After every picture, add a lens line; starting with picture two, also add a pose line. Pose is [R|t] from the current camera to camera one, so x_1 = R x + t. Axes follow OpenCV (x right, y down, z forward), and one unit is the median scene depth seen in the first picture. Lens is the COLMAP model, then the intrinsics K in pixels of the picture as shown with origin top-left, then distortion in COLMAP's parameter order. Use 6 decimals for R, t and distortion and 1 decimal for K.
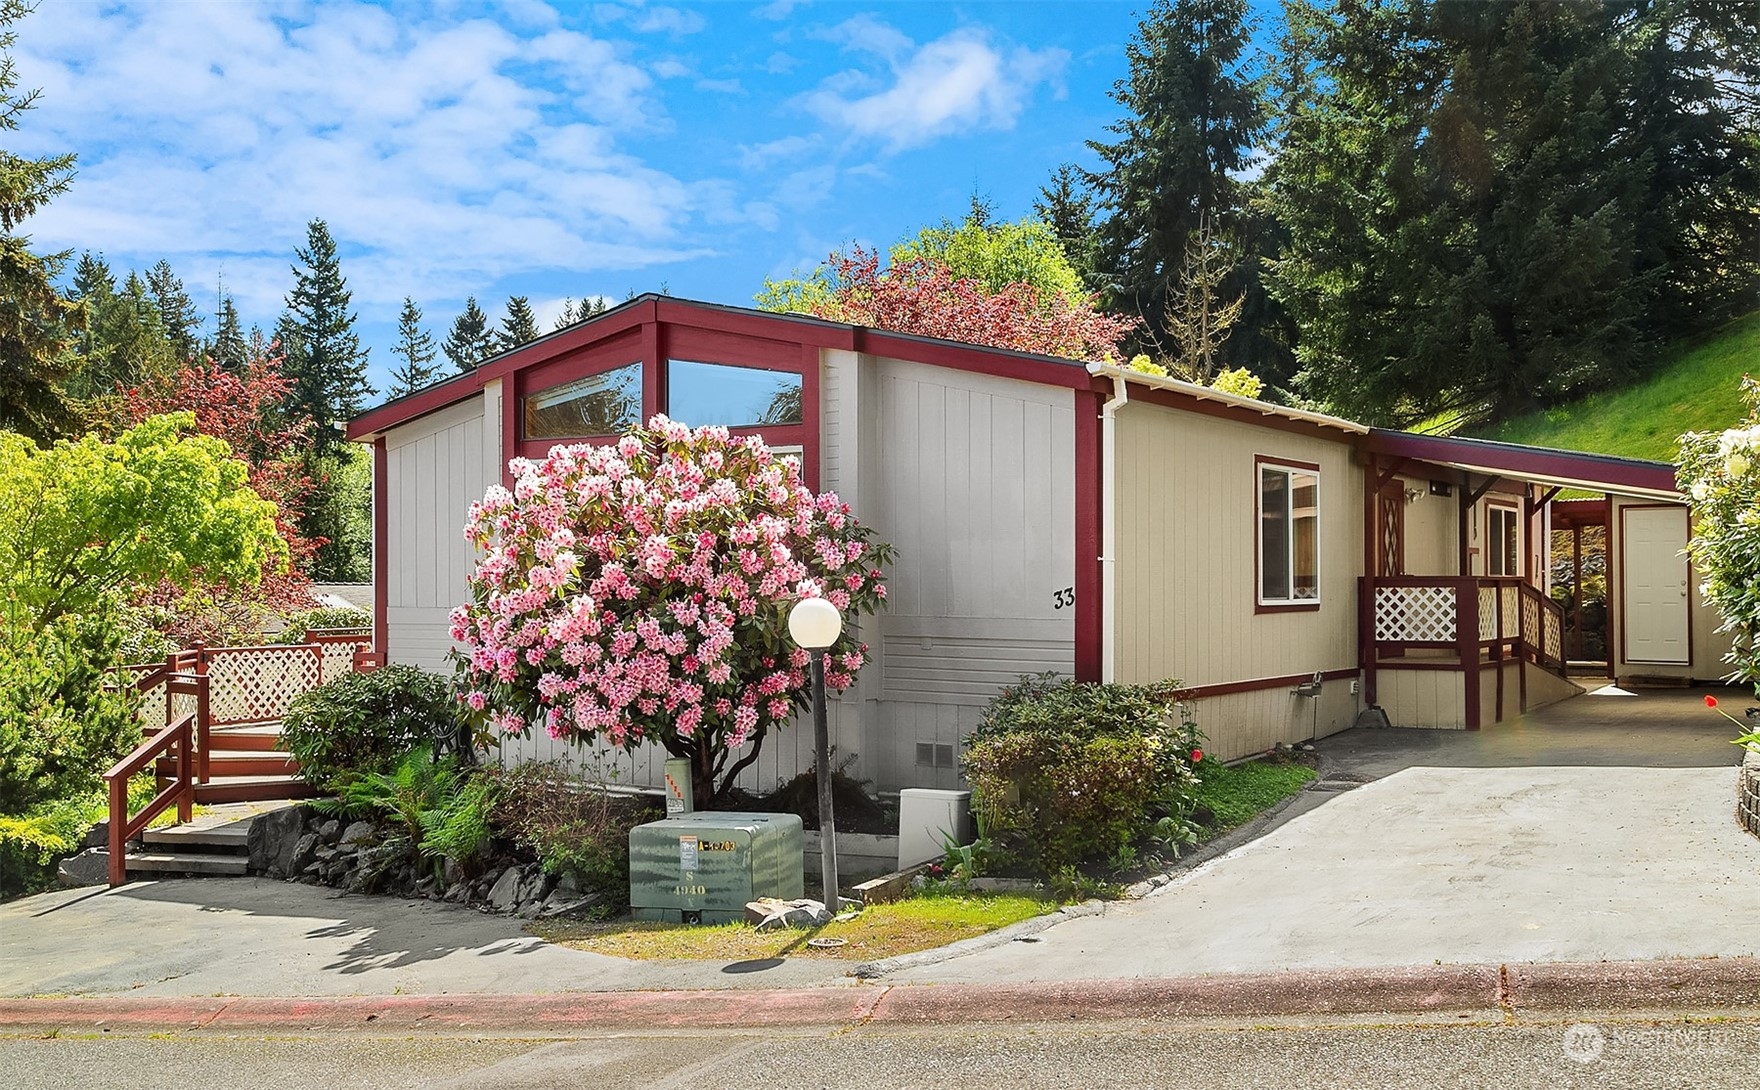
lens RADIAL K [[1686.1, 0, 862.7], [0, 1686.1, 555.1], [0, 0, 1]] dist [0.029444, 0.000000]
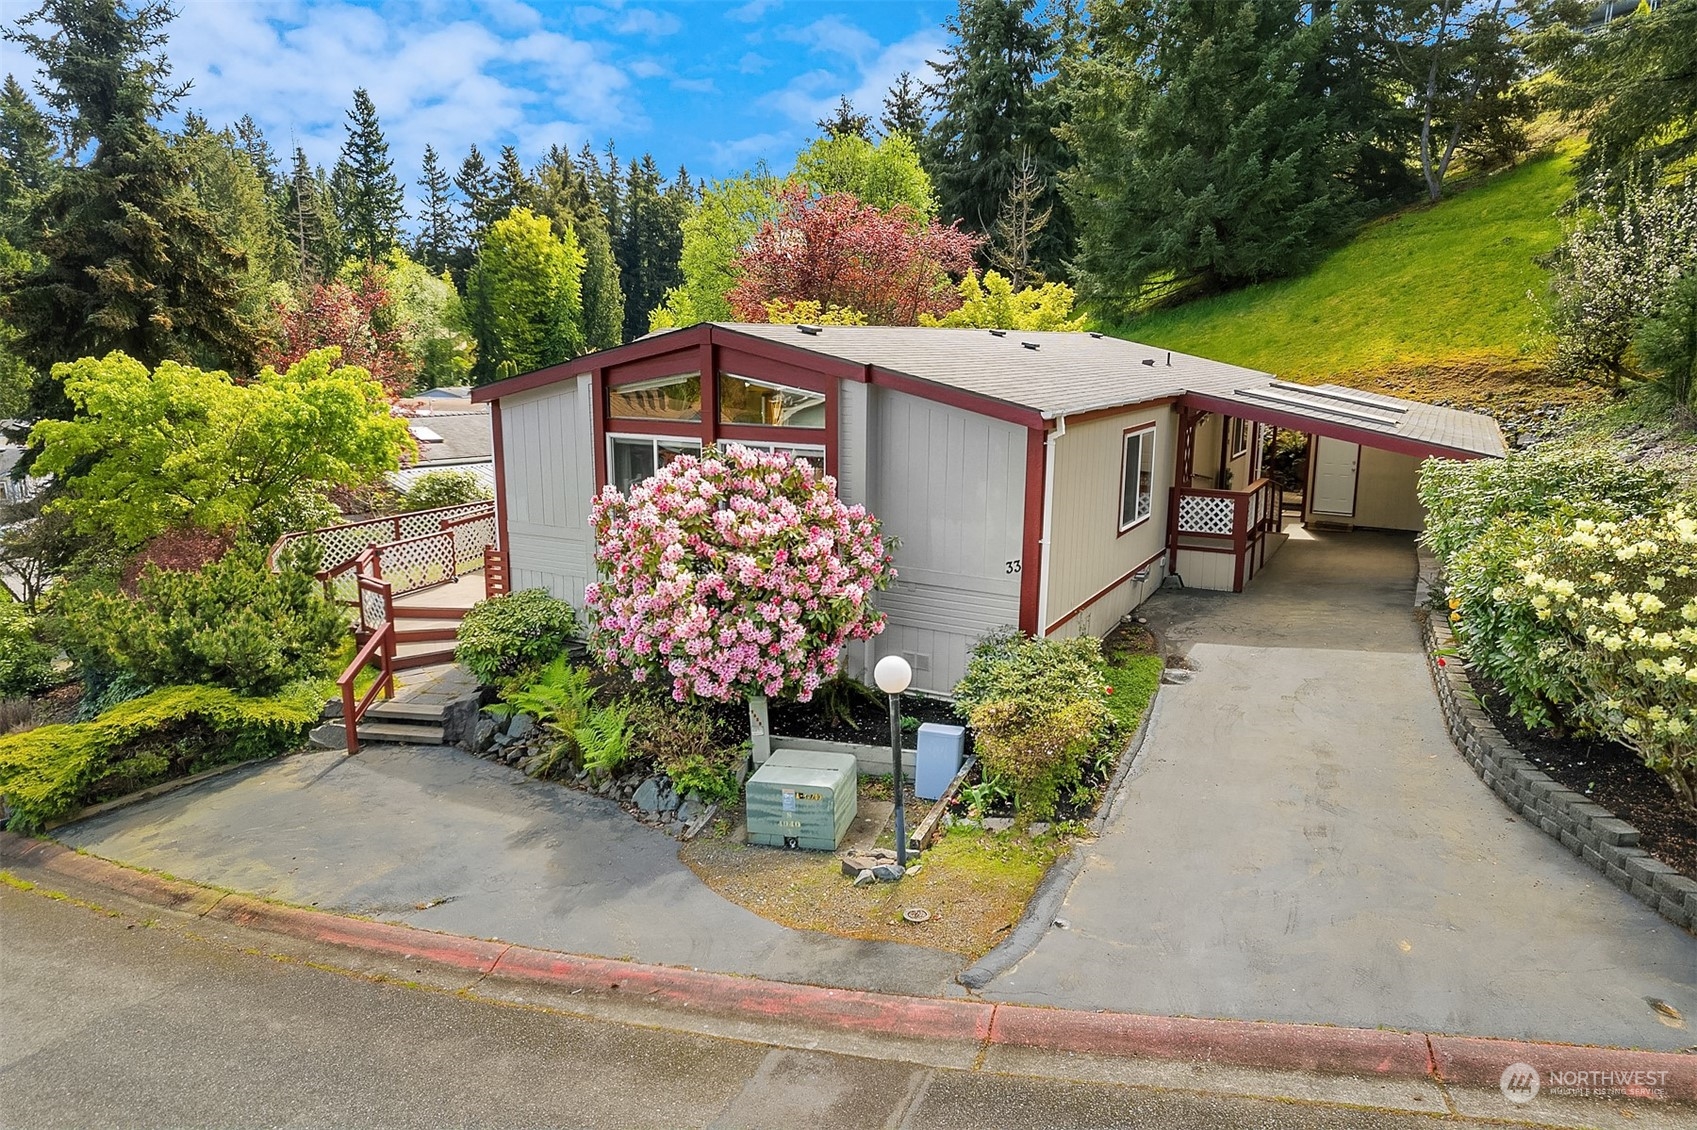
lens RADIAL K [[1113.3, 0, 846.5], [0, 1113.3, 569.6], [0, 0, 1]] dist [-0.041586, 0.036548]
pose [[0.996264, -0.010703, 0.085692, -0.076371], [-0.008170, 0.976160, 0.216897, -0.129150], [-0.085970, -0.216787, 0.972426, 0.060826]]
